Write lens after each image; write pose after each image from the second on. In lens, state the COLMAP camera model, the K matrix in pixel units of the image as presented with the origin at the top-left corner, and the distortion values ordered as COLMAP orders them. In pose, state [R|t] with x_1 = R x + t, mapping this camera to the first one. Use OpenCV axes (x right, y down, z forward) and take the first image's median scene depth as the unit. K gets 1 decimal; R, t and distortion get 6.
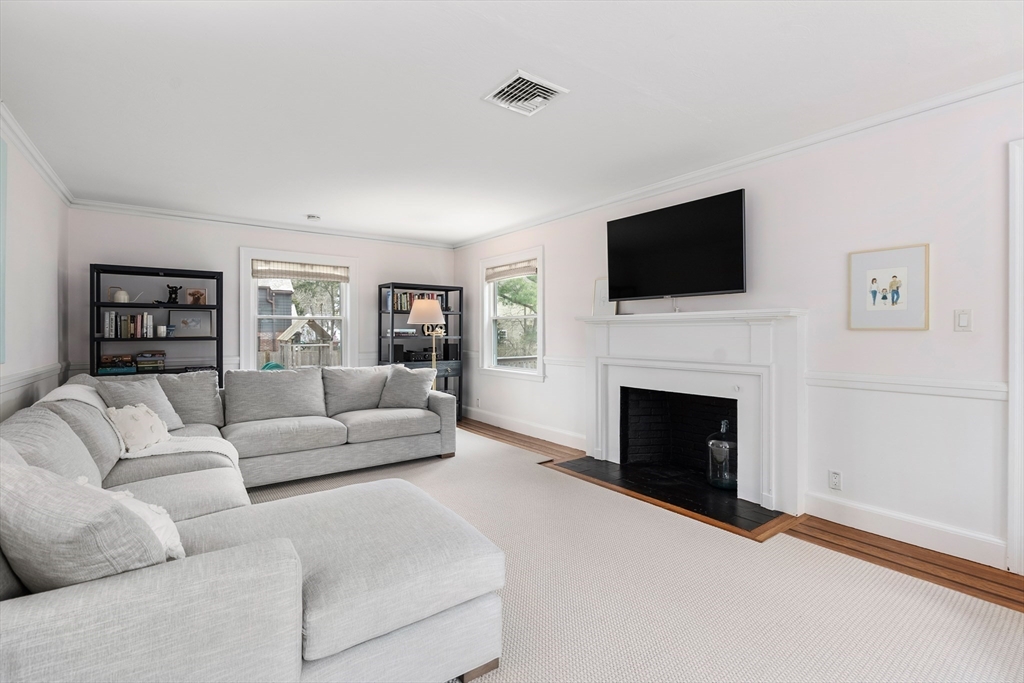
lens RADIAL K [[465.7, 0, 511.5], [0, 465.7, 336.7], [0, 0, 1]] dist [-0.008511, 0.001779]
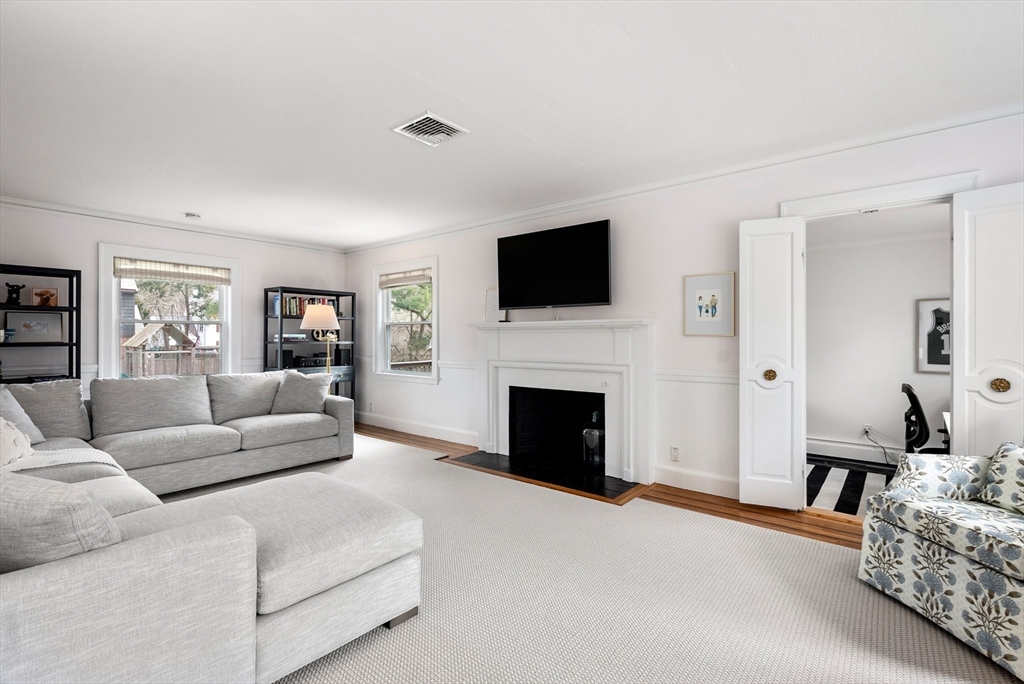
lens RADIAL K [[465.7, 0, 511.7], [0, 465.7, 340.5], [0, 0, 1]] dist [-0.008511, 0.001779]
pose [[0.970322, -0.000254, 0.241815, -0.038101], [0.001211, 0.999992, -0.003808, 0.001704], [-0.241812, 0.003988, 0.970315, -0.108495]]
